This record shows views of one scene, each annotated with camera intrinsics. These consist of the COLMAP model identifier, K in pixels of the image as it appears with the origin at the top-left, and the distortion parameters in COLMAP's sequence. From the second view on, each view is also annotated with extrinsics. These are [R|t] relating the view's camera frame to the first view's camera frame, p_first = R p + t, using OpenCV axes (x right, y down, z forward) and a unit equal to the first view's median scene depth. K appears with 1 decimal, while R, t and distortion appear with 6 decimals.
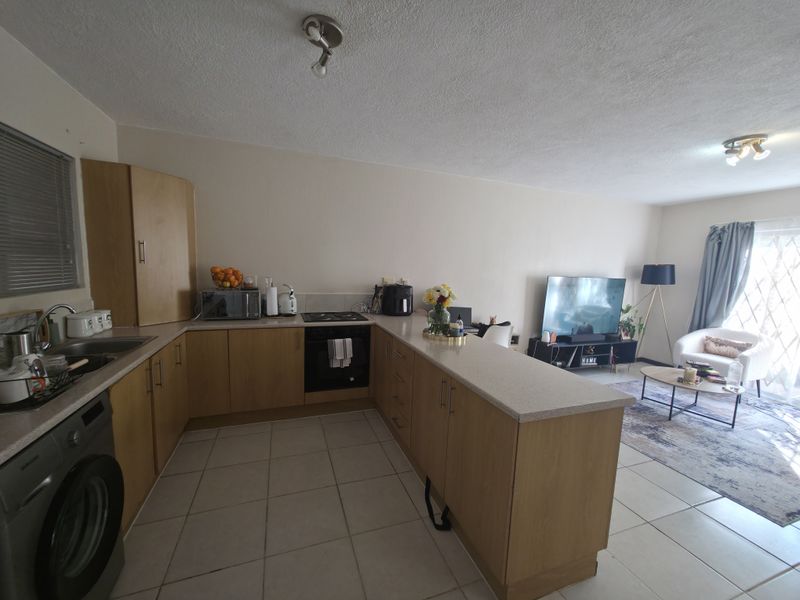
lens RADIAL K [[318.9, 0, 396.8], [0, 318.9, 301.3], [0, 0, 1]] dist [0.001431, 0.001026]
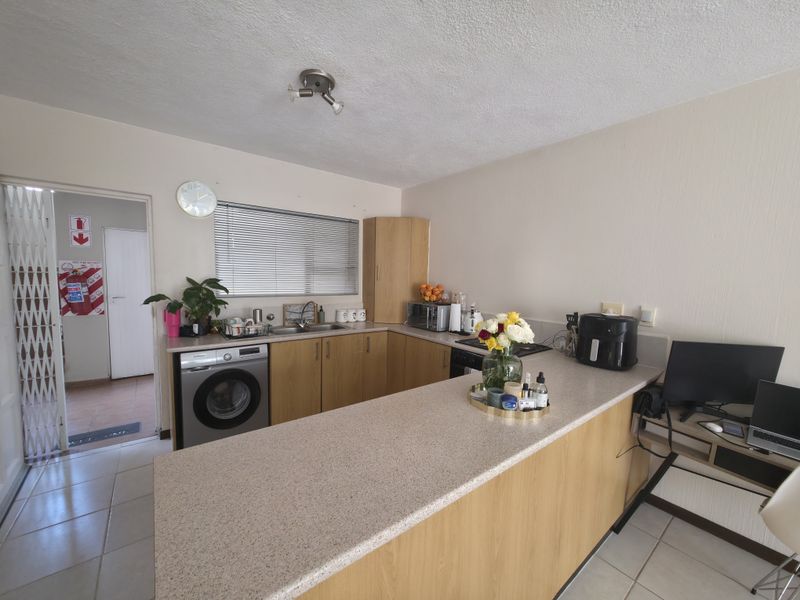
lens RADIAL K [[320.7, 0, 404.0], [0, 320.7, 302.6], [0, 0, 1]] dist [0.000846, 0.000124]
pose [[0.317621, 0.057105, -0.946497, 0.409977], [-0.122411, 0.992302, 0.018790, -0.036995], [0.940283, 0.109893, 0.322166, 0.394519]]
